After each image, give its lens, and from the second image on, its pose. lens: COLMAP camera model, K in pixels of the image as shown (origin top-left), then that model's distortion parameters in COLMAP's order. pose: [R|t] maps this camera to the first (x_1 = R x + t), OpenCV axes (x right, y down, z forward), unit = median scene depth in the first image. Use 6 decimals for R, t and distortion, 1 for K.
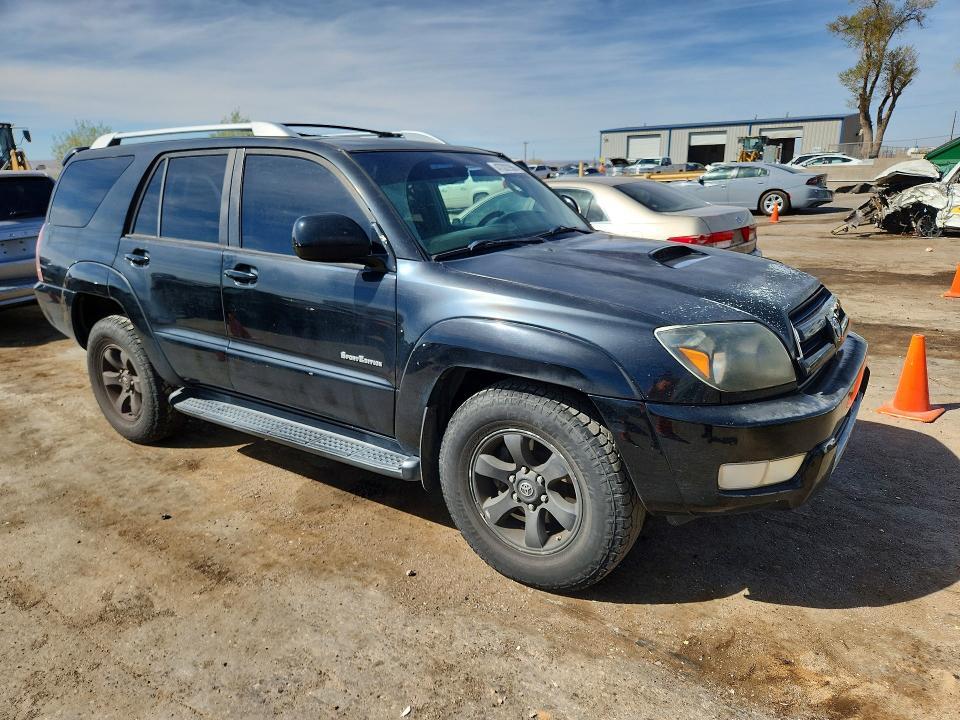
lens RADIAL K [[687.3, 0, 457.6], [0, 687.3, 360.7], [0, 0, 1]] dist [-0.017134, -0.005430]
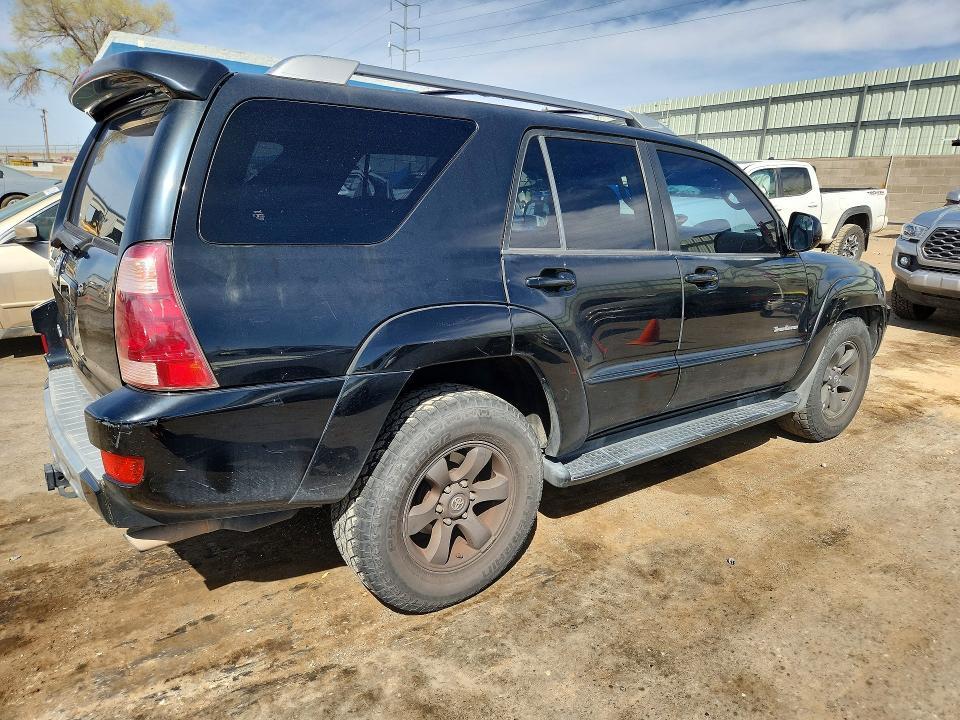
lens RADIAL K [[687.3, 0, 457.6], [0, 687.3, 360.7], [0, 0, 1]] dist [-0.017134, -0.005430]
pose [[0.281313, -0.191054, 0.940405, -1.477736], [0.226092, 0.965588, 0.128537, -0.238535], [-0.932602, 0.176458, 0.314828, 1.147143]]
